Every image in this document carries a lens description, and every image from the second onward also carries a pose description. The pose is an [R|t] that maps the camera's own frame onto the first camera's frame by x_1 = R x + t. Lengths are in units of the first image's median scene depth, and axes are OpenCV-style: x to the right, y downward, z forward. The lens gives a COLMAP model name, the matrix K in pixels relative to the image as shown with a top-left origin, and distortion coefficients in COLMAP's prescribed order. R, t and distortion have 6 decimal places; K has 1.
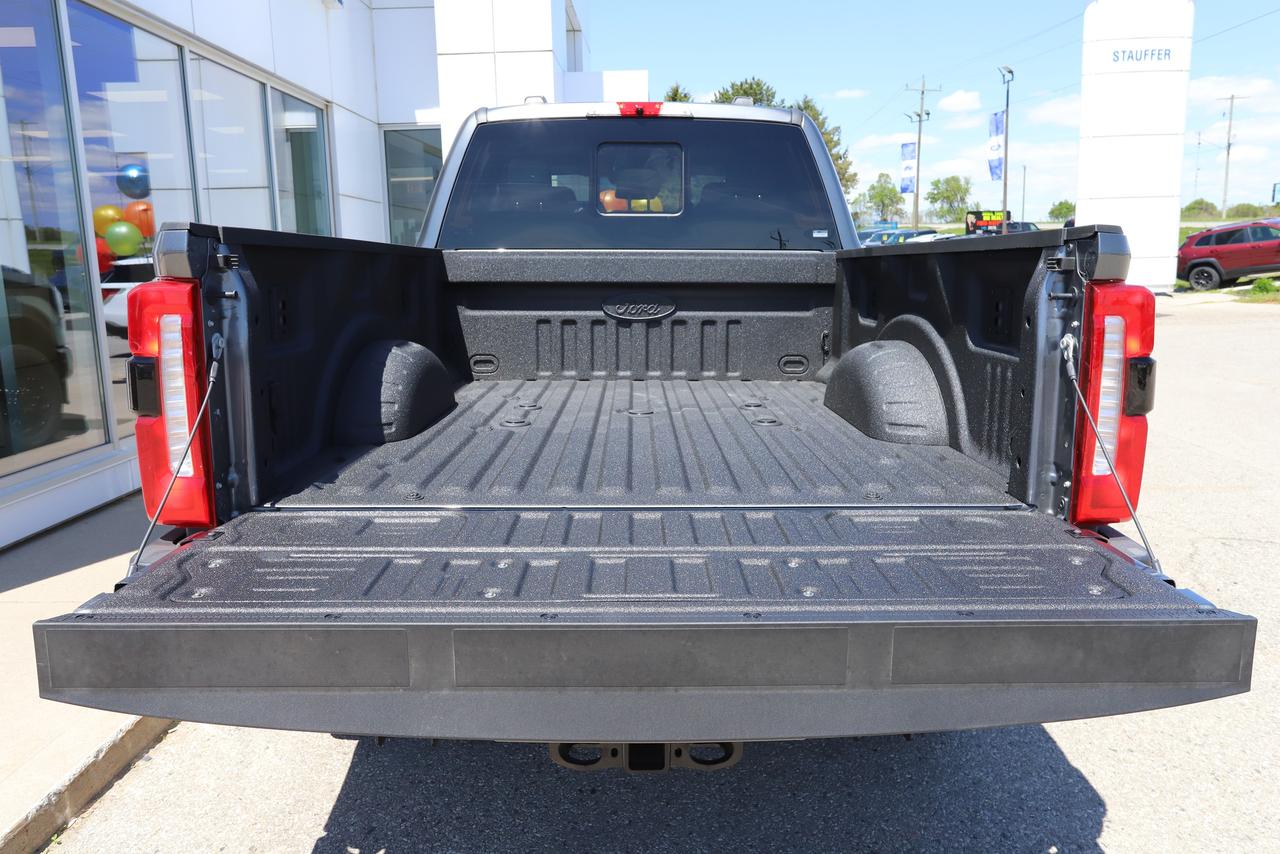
lens RADIAL K [[927.1, 0, 645.1], [0, 927.1, 426.5], [0, 0, 1]] dist [-0.034014, 0.040320]
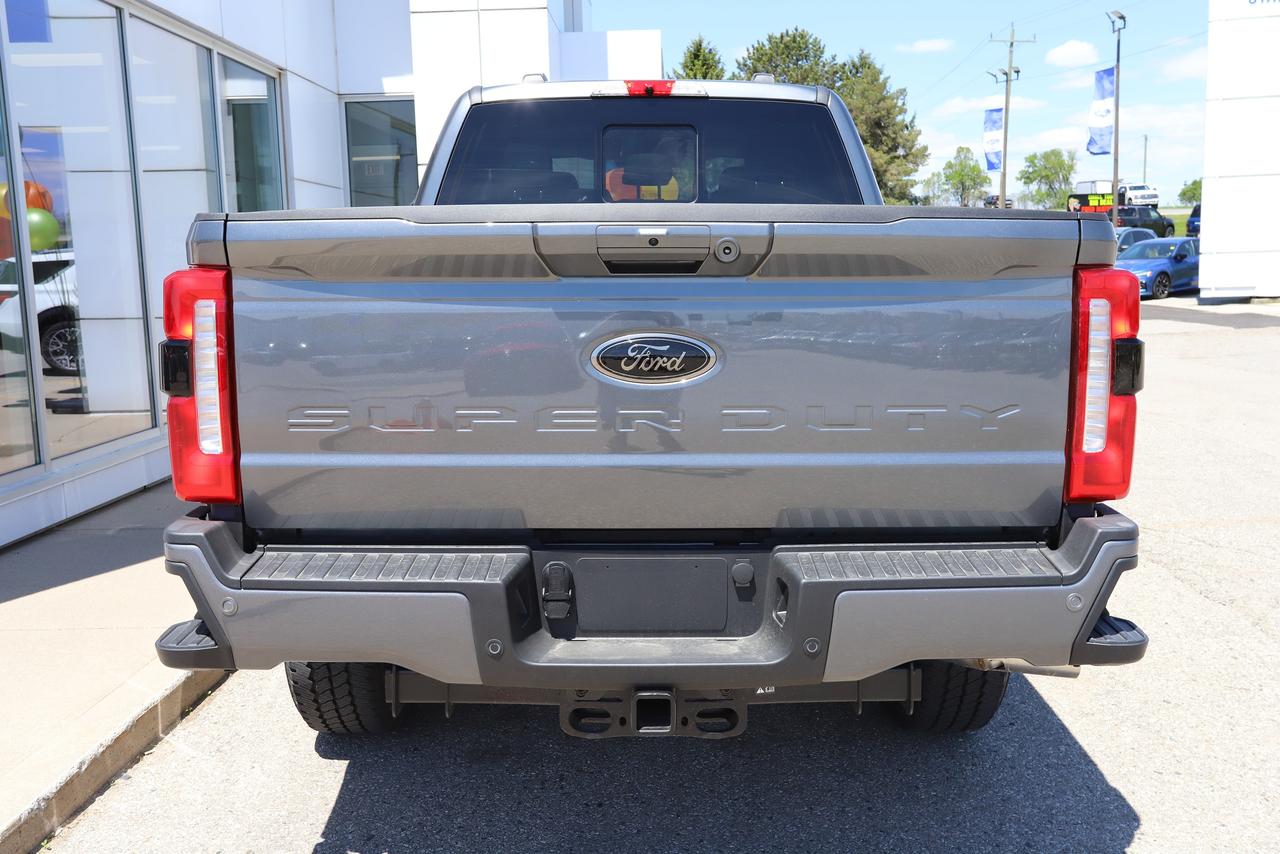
lens RADIAL K [[1184.9, 0, 643.8], [0, 1184.9, 432.9], [0, 0, 1]] dist [0.017569, 0.023242]
pose [[0.999908, -0.000894, -0.013564, 0.004026], [0.000459, 0.999484, -0.032104, 0.033600], [0.013586, 0.032095, 0.999392, -0.157625]]
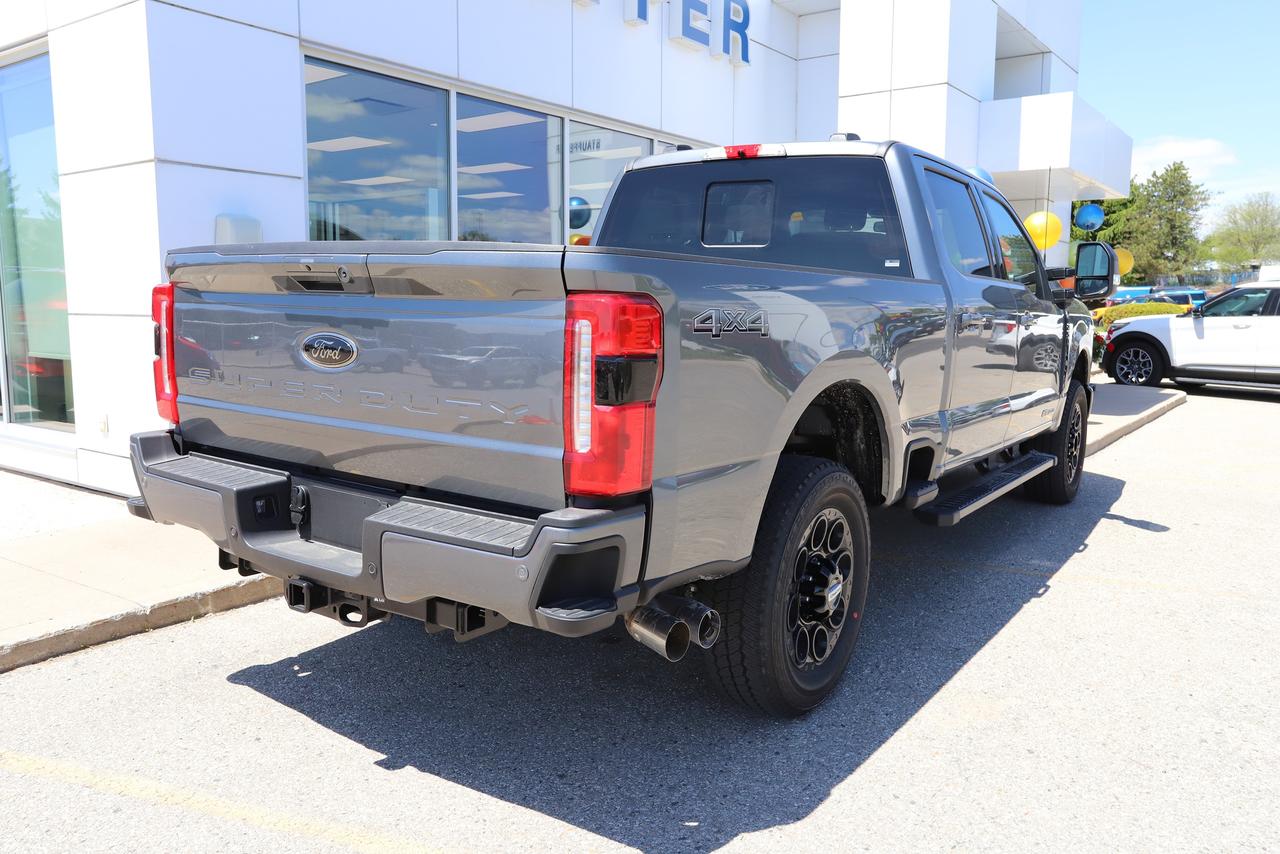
lens RADIAL K [[969.6, 0, 640.0], [0, 969.6, 427.0], [0, 0, 1]] dist [-0.025059, 0.000828]
pose [[0.814712, 0.098404, -0.571456, 0.589597], [-0.124702, 0.992170, -0.006934, 0.008570], [0.566299, 0.076911, 0.820604, 0.001022]]
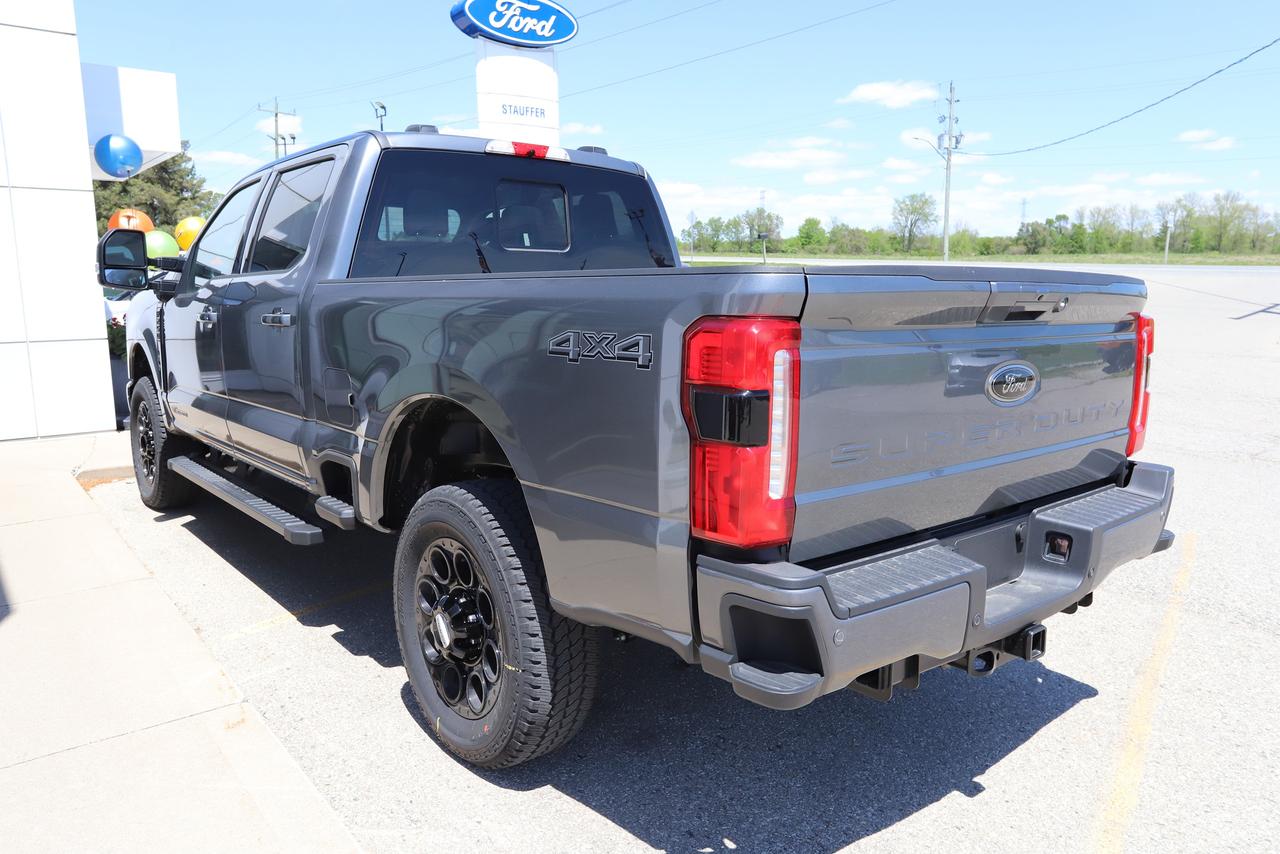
lens RADIAL K [[927.1, 0, 645.1], [0, 927.1, 426.5], [0, 0, 1]] dist [-0.034014, 0.040320]
pose [[0.775397, -0.086907, 0.625465, -0.590423], [0.102907, 0.994634, 0.010626, -0.026785], [-0.623033, 0.056125, 0.780180, 0.109857]]
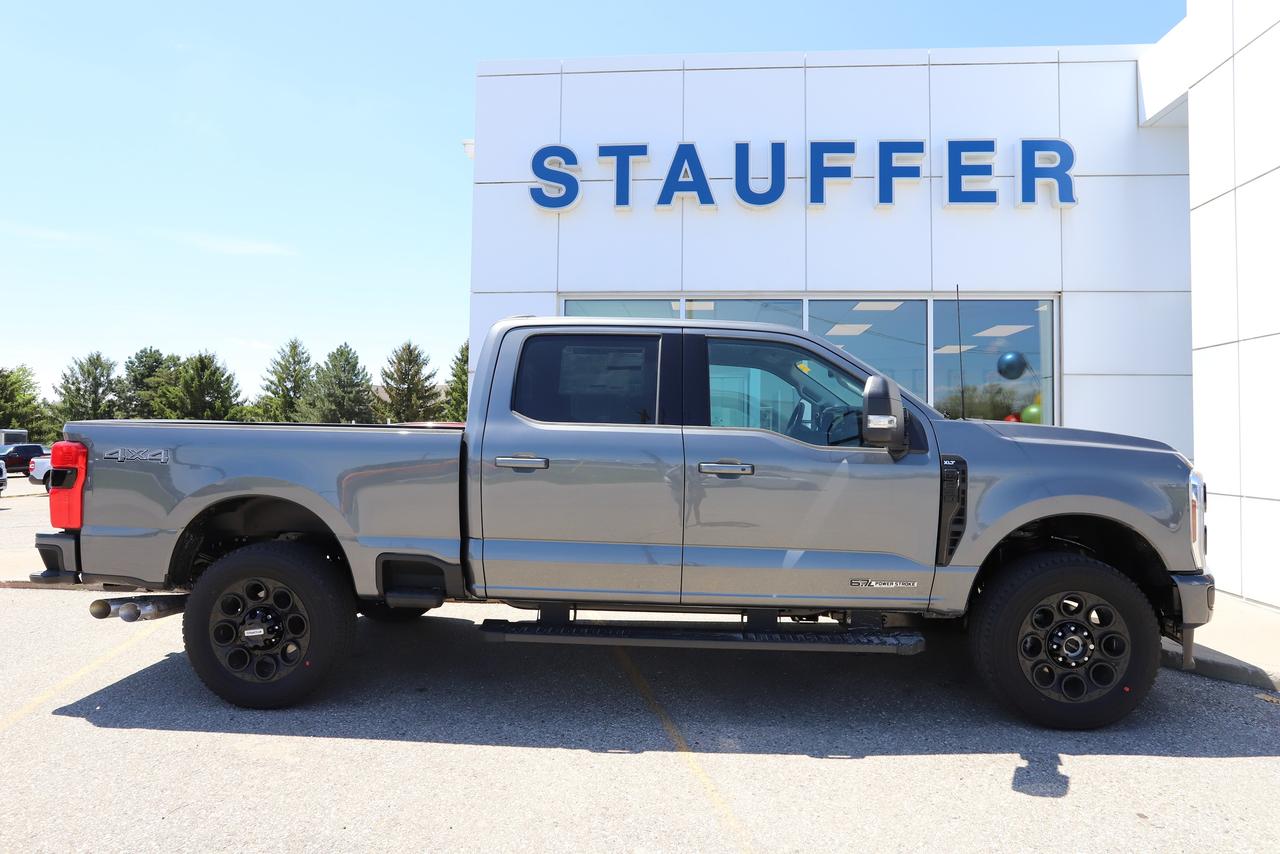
lens RADIAL K [[745.9, 0, 640.0], [0, 745.9, 427.0], [0, 0, 1]] dist [-0.002112, -0.000382]
pose [[-0.075149, 0.005813, -0.997155, 1.219628], [-0.190075, 0.981565, 0.020046, -0.264979], [0.978889, 0.191041, -0.072659, 1.320876]]
